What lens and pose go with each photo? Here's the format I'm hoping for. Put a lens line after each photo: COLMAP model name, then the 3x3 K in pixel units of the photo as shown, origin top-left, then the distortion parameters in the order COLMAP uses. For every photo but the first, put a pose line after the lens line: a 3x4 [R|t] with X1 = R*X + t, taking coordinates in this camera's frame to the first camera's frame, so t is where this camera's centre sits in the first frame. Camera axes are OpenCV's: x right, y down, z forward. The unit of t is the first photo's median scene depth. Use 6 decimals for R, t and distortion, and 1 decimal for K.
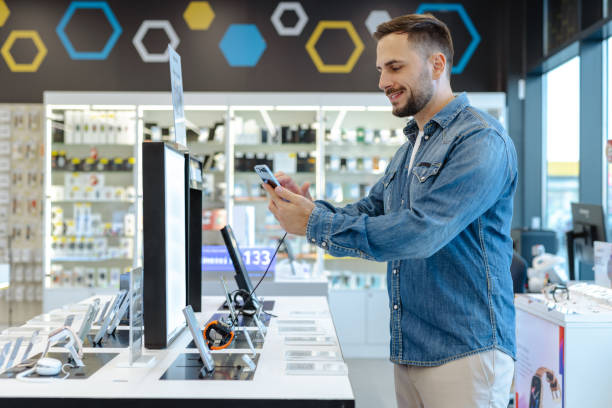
lens RADIAL K [[889.0, 0, 306.0], [0, 889.0, 204.0], [0, 0, 1]] dist [0.026003, 0.059745]
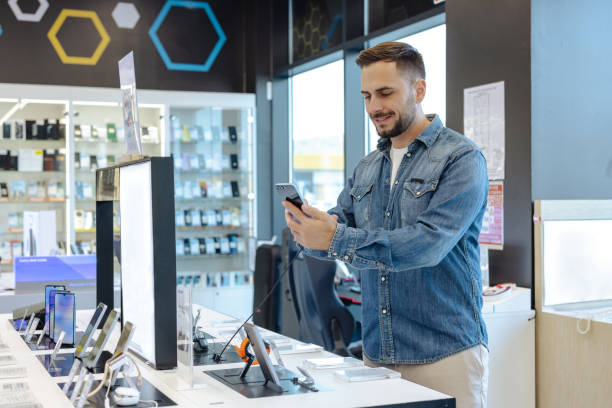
lens RADIAL K [[915.1, 0, 306.0], [0, 915.1, 204.0], [0, 0, 1]] dist [0.081342, 0.077876]
pose [[0.921598, -0.014500, 0.387876, -0.134192], [0.010446, 0.999867, 0.012558, -0.009798], [-0.388006, -0.007522, 0.921626, 0.002405]]
